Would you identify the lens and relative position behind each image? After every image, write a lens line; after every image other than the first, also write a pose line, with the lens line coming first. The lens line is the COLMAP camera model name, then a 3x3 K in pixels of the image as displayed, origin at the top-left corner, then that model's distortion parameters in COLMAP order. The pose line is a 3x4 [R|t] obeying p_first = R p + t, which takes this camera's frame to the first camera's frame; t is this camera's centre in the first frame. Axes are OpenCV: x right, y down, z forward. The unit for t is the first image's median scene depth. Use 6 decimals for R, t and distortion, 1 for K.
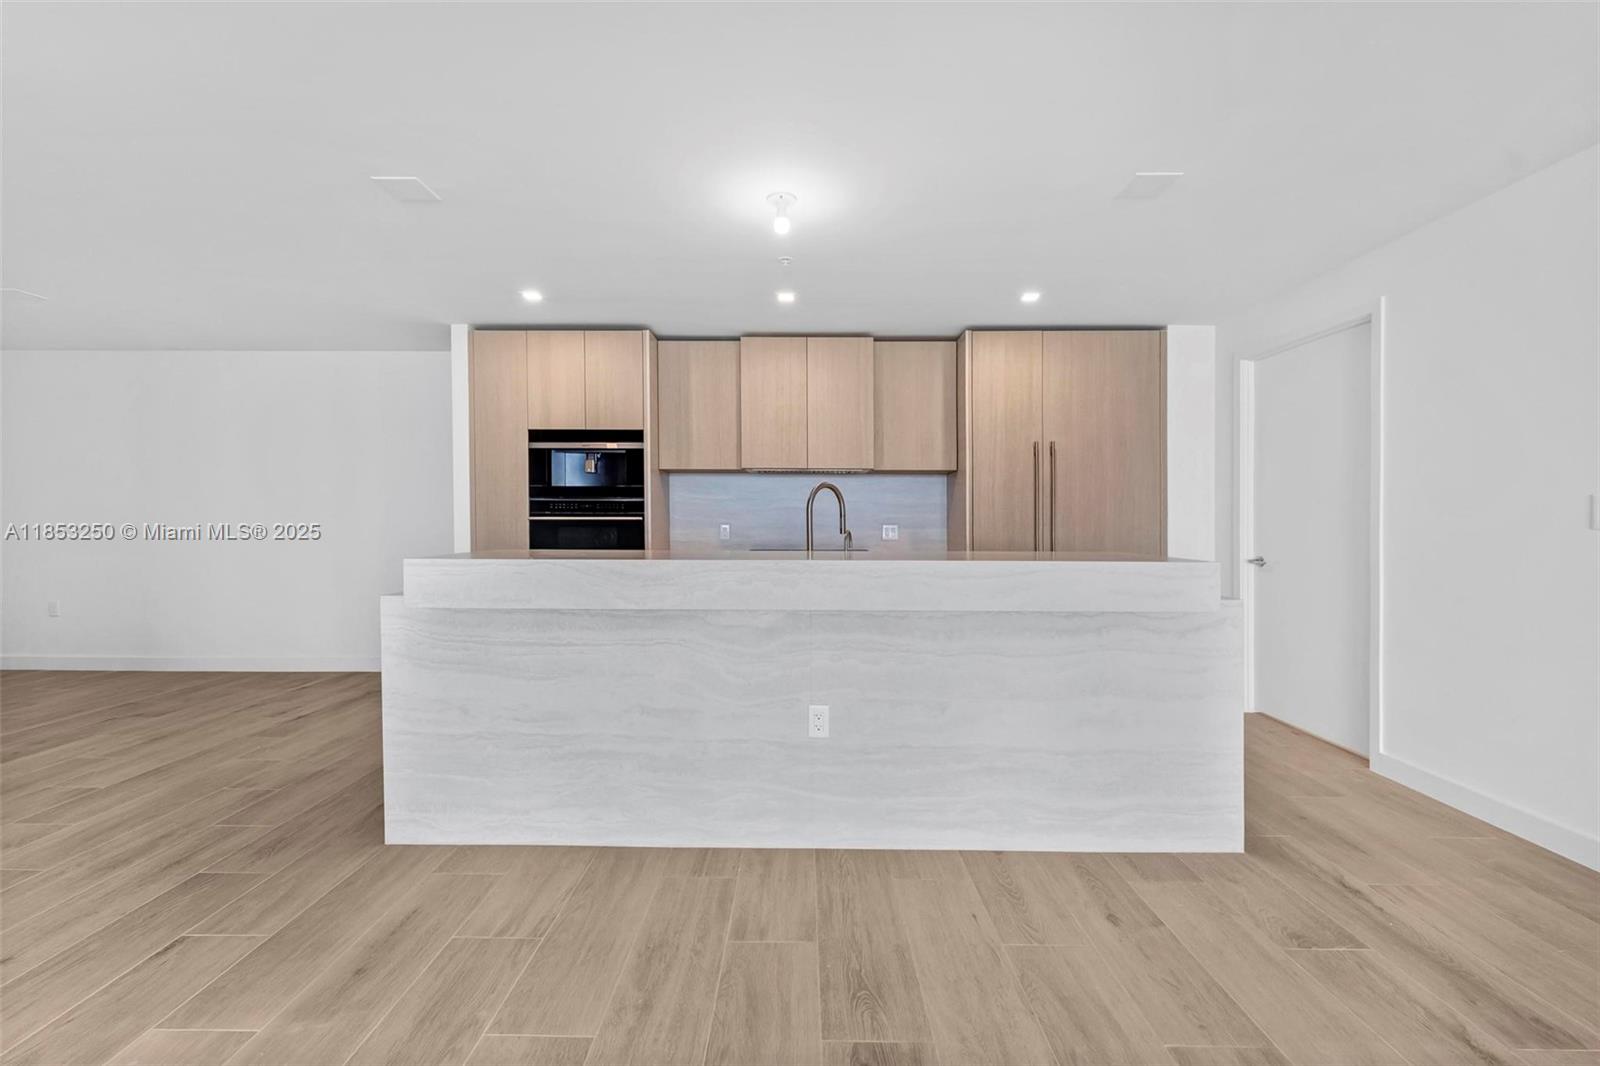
lens RADIAL K [[657.6, 0, 804.0], [0, 657.6, 536.6], [0, 0, 1]] dist [0.001577, 0.000202]
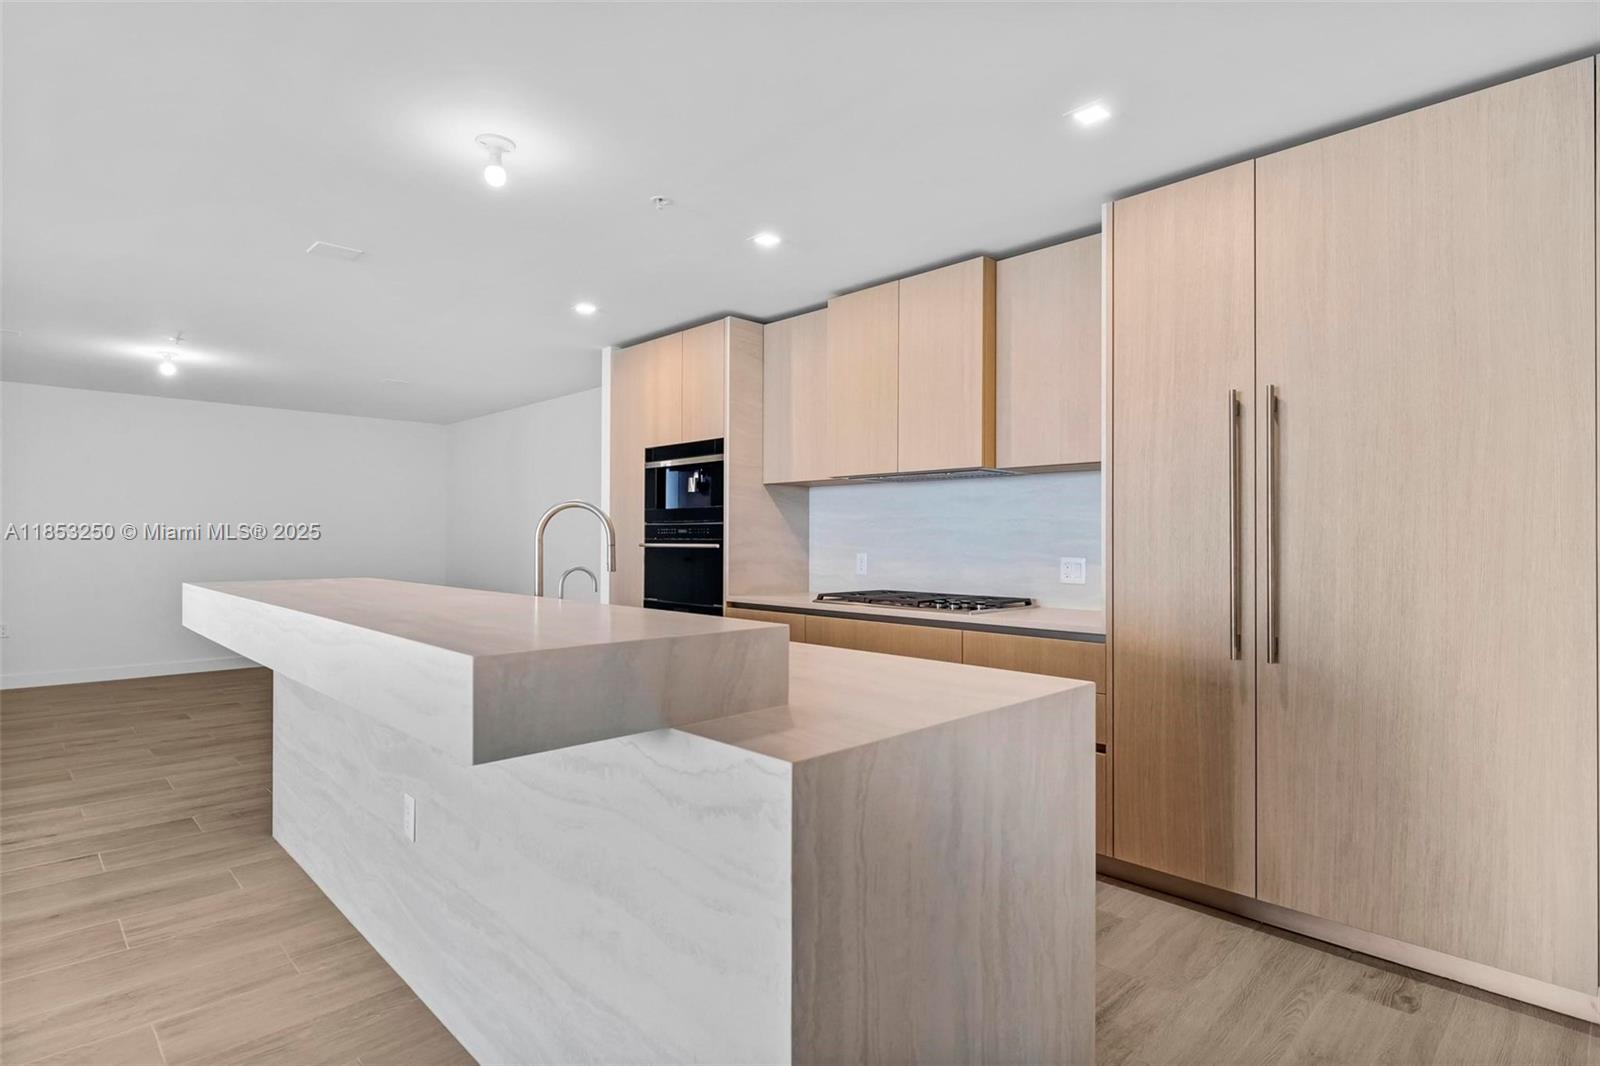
lens RADIAL K [[821.4, 0, 788.3], [0, 821.4, 536.6], [0, 0, 1]] dist [0.003884, -0.000087]
pose [[0.698978, -0.003484, -0.715135, 0.553273], [-0.016170, 0.999655, -0.020675, -0.019196], [0.714961, 0.026014, 0.698680, 0.344902]]
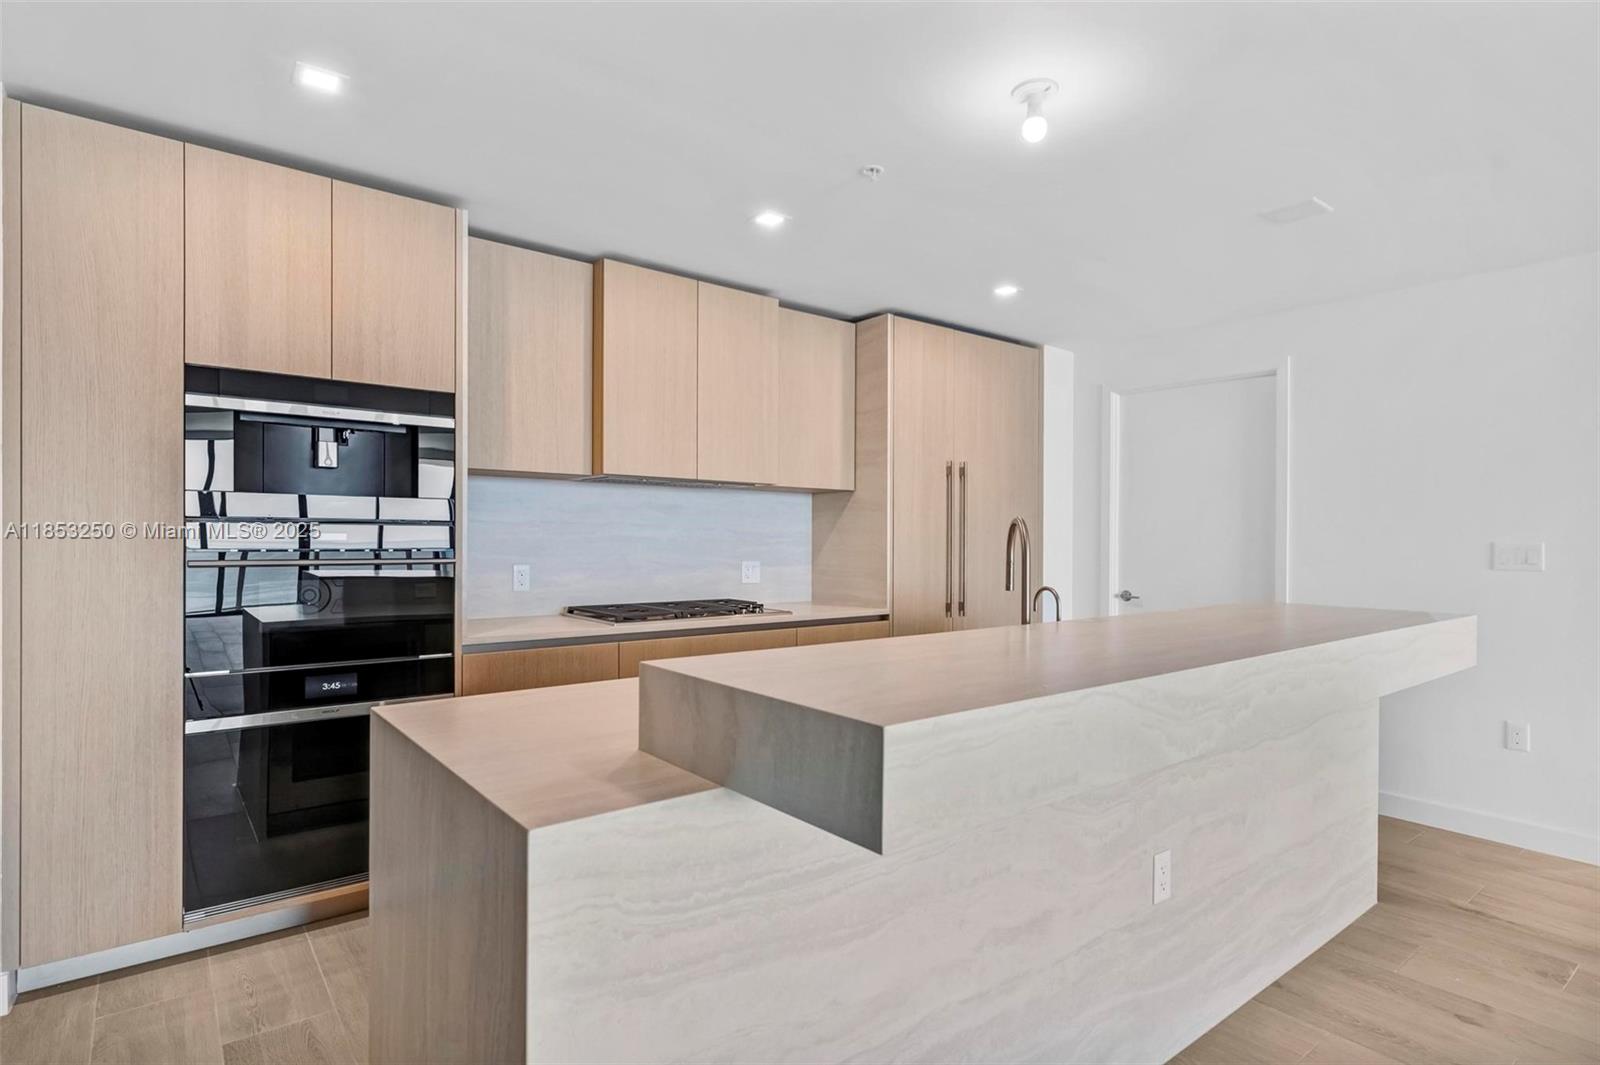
lens RADIAL K [[821.4, 0, 788.3], [0, 821.4, 536.1], [0, 0, 1]] dist [0.003884, -0.000087]
pose [[0.785399, 0.004244, 0.618975, -0.447681], [0.010105, 0.999755, -0.019677, -0.031202], [-0.618907, 0.021709, 0.785164, 0.315945]]
